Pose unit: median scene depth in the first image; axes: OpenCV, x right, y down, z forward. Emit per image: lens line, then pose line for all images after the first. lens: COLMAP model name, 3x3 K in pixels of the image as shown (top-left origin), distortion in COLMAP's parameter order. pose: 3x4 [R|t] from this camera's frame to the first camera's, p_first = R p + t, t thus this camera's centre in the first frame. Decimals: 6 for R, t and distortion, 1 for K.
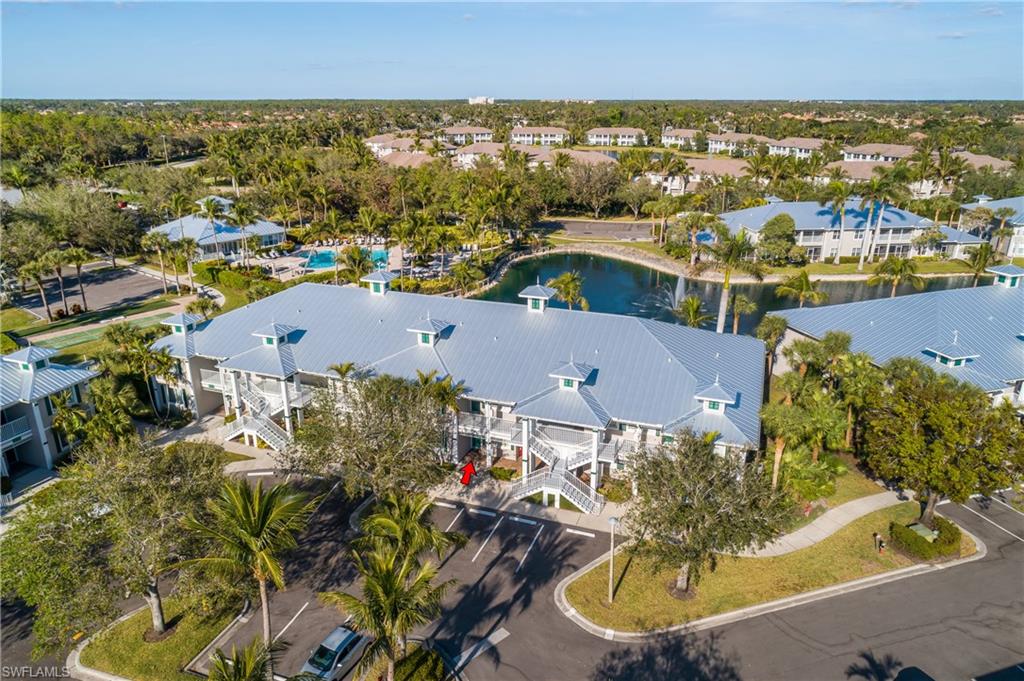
lens RADIAL K [[701.1, 0, 512.0], [0, 701.1, 340.5], [0, 0, 1]] dist [-0.006924, 0.022744]
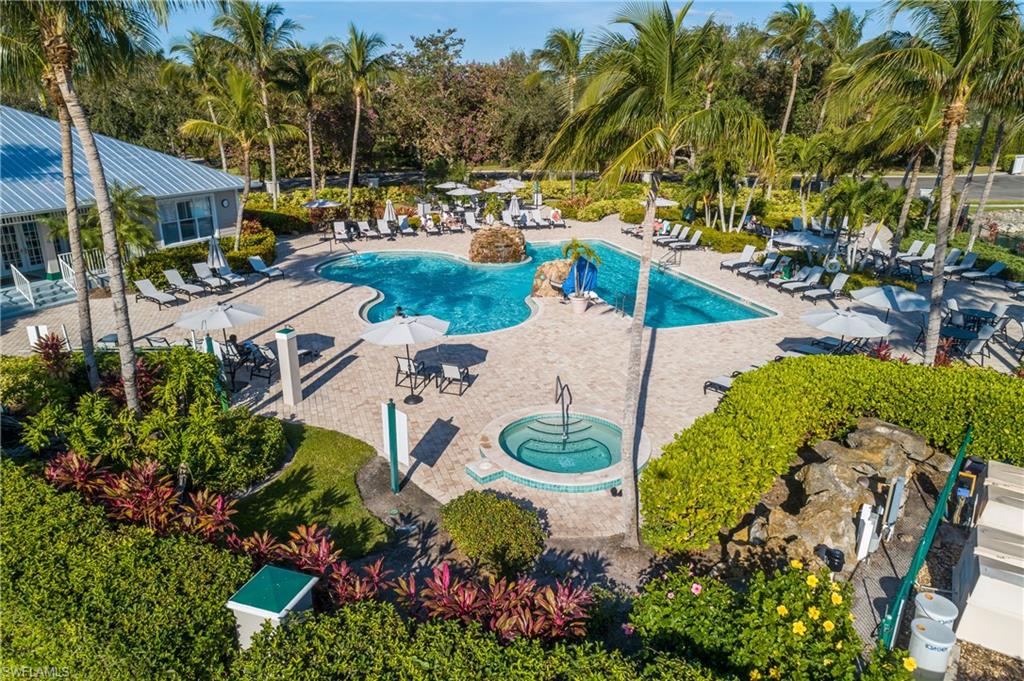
lens RADIAL K [[701.1, 0, 512.0], [0, 701.1, 340.5], [0, 0, 1]] dist [-0.006924, 0.022744]
pose [[0.977591, -0.062870, 0.200906, -0.301084], [0.064492, 0.997917, -0.001533, -0.096667], [-0.200391, 0.014455, 0.979609, 0.772042]]
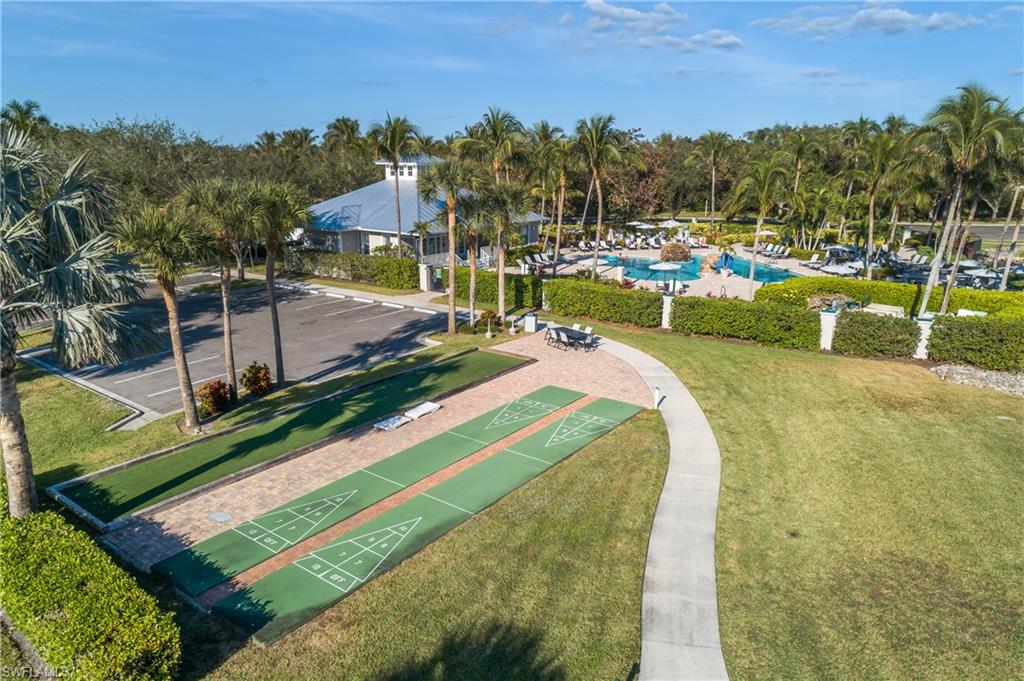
lens RADIAL K [[701.1, 0, 512.0], [0, 701.1, 340.5], [0, 0, 1]] dist [-0.006924, 0.022744]
pose [[0.998375, -0.011208, 0.055871, -0.404730], [0.015627, 0.996729, -0.079292, -0.027239], [-0.054799, 0.080036, 0.995285, 0.526814]]
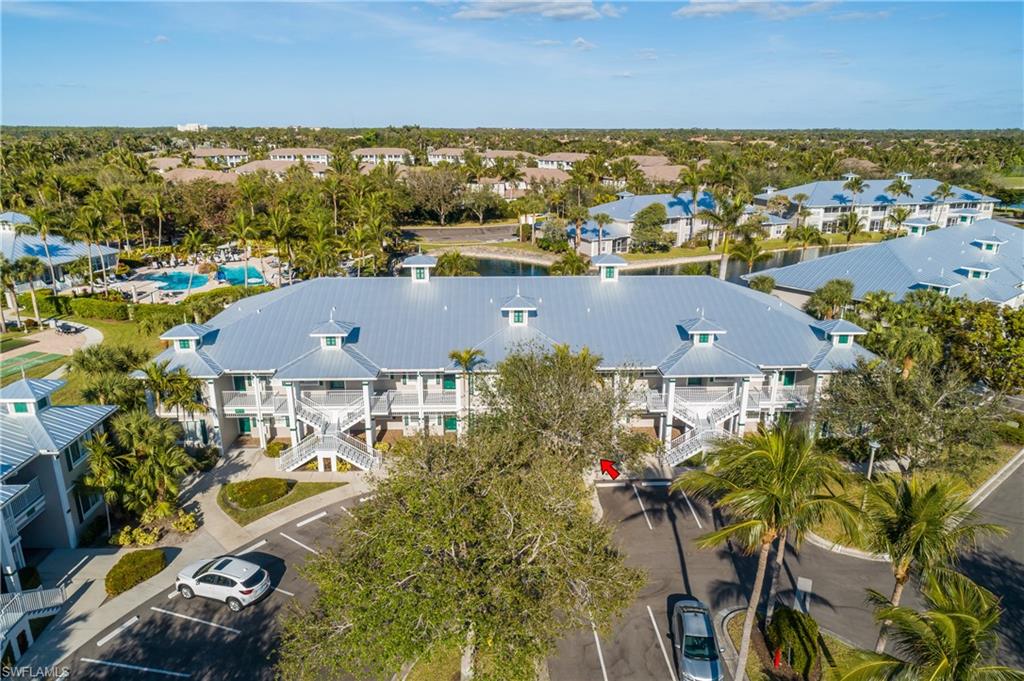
lens RADIAL K [[701.1, 0, 512.0], [0, 701.1, 340.5], [0, 0, 1]] dist [-0.006924, 0.022744]
pose [[0.923688, -0.109498, 0.367165, -0.225091], [0.124106, 0.992134, -0.016338, 0.019616], [-0.362488, 0.060659, 0.930012, 0.077886]]
